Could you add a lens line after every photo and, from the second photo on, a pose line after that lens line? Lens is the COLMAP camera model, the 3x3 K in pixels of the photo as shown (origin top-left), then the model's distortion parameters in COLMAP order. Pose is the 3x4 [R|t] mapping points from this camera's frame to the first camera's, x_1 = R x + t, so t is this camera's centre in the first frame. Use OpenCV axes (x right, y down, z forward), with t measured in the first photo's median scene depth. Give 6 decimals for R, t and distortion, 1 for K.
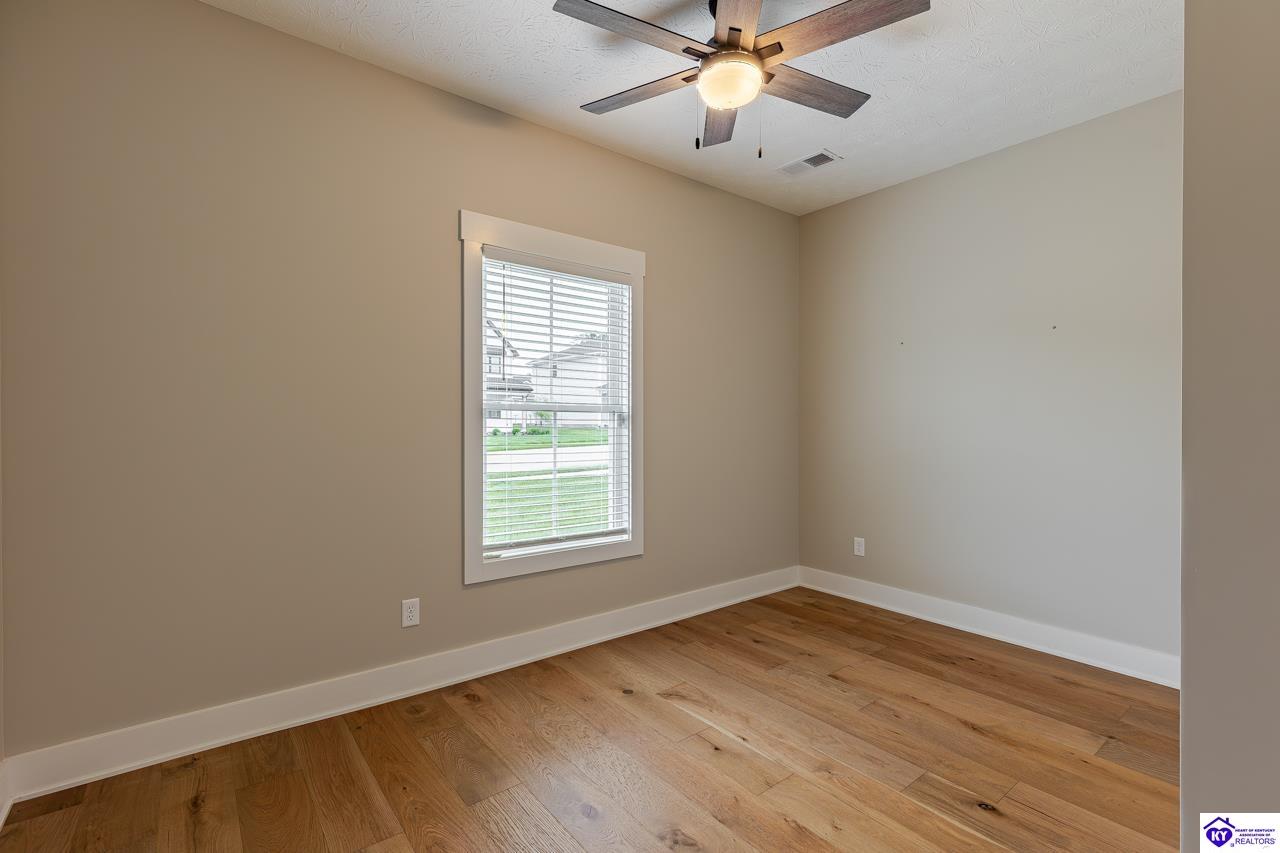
lens RADIAL K [[584.4, 0, 647.6], [0, 584.4, 425.8], [0, 0, 1]] dist [0.005605, -0.000667]
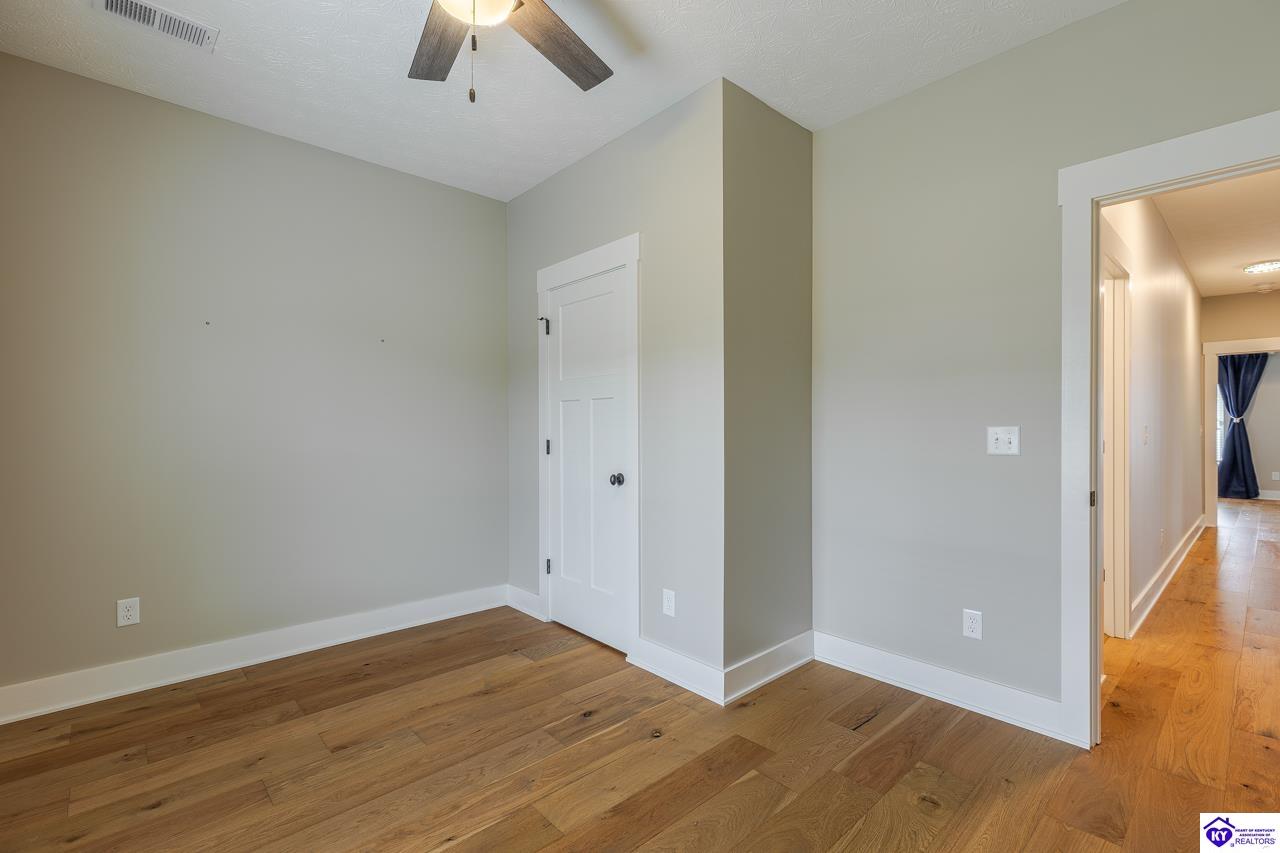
lens RADIAL K [[584.4, 0, 647.6], [0, 584.4, 425.8], [0, 0, 1]] dist [0.005605, -0.000667]
pose [[-0.081235, -0.007551, 0.996666, -0.529237], [0.010786, 0.999906, 0.008454, -0.009073], [-0.996637, 0.011437, -0.081146, 0.682952]]
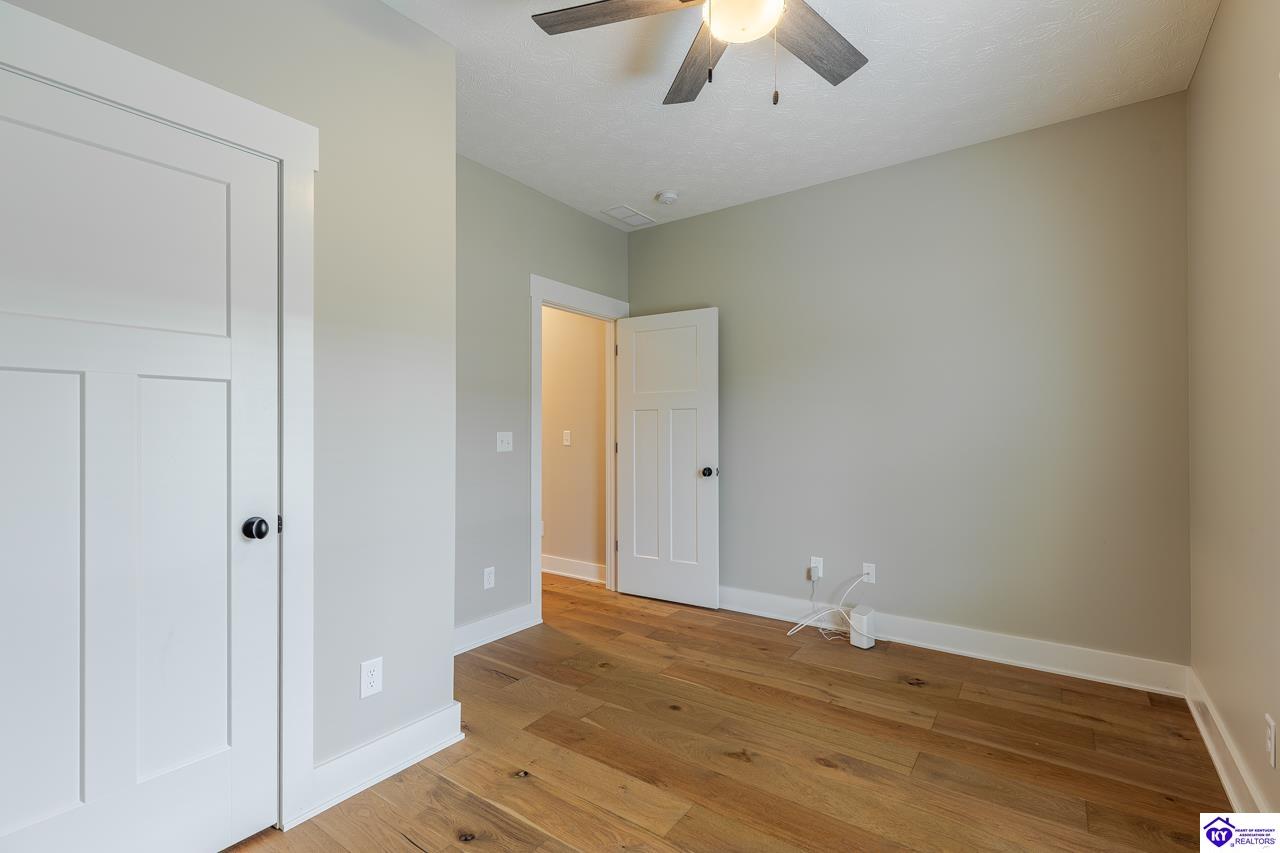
lens RADIAL K [[585.8, 0, 640.0], [0, 585.8, 426.5], [0, 0, 1]] dist [0.034746, -0.000124]
pose [[-0.961145, 0.000460, -0.276042, 0.407383], [-0.000549, 0.999993, 0.003577, -0.012814], [0.276042, 0.003589, -0.961139, 1.418394]]
